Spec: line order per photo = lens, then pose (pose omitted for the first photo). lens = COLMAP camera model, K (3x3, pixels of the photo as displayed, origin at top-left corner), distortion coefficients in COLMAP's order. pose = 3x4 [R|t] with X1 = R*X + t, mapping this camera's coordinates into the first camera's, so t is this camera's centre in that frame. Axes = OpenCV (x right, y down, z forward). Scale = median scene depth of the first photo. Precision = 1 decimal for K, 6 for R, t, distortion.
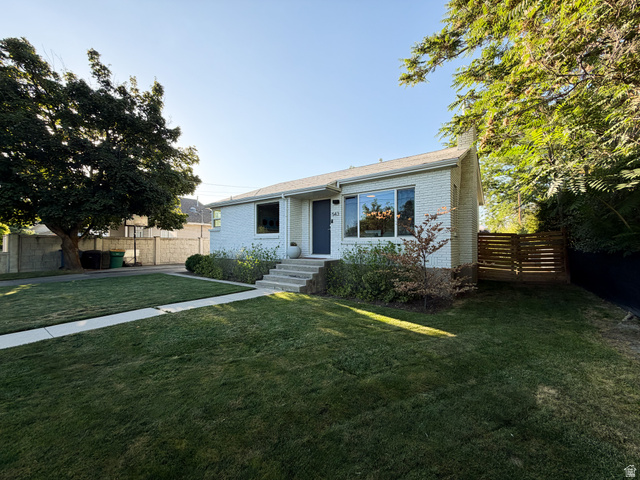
lens RADIAL K [[260.7, 0, 320.0], [0, 260.7, 240.0], [0, 0, 1]] dist [0.013592, -0.011803]
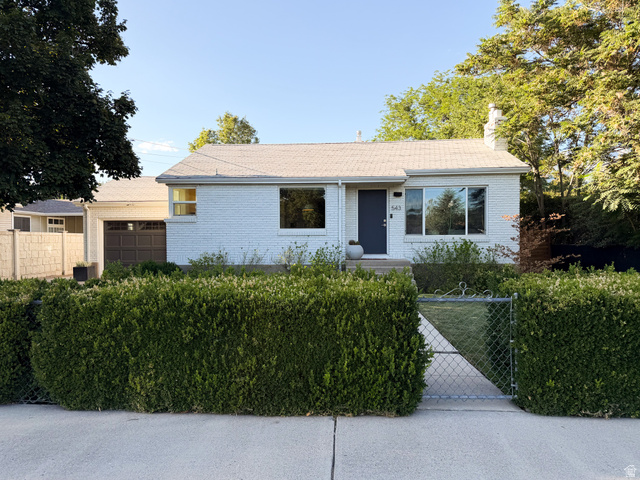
lens RADIAL K [[457.3, 0, 316.9], [0, 457.3, 240.4], [0, 0, 1]] dist [0.072307, -0.086262]
pose [[0.833995, -0.004043, 0.551757, -1.159032], [-0.004230, 0.999897, 0.013721, -0.012084], [-0.551756, -0.013777, 0.833892, -0.157172]]
